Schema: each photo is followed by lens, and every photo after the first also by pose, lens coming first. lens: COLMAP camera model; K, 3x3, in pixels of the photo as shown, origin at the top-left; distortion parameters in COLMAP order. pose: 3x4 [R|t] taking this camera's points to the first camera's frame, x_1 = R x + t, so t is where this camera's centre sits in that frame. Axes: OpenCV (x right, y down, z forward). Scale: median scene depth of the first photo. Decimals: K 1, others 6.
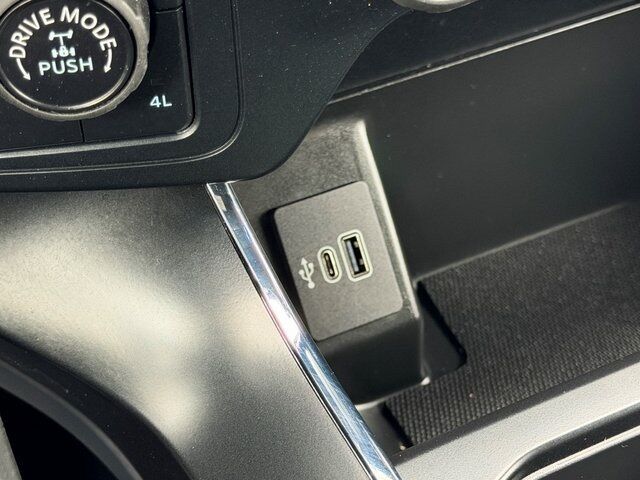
lens RADIAL K [[1342.1, 0, 318.6], [0, 1342.1, 241.9], [0, 0, 1]] dist [0.121151, 0.000000]
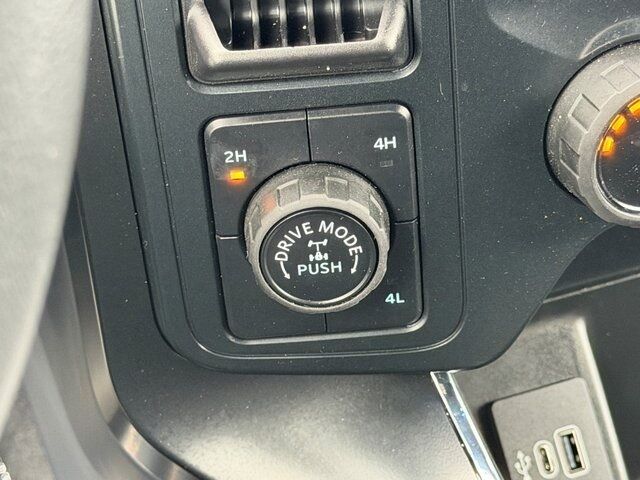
lens RADIAL K [[1863.7, 0, 319.6], [0, 1863.7, 240.6], [0, 0, 1]] dist [0.095696, 0.000000]
pose [[0.991497, 0.021100, -0.128410, 0.021020], [-0.037187, 0.991560, -0.124205, 0.043925], [0.124705, 0.127924, 0.983913, -0.545337]]
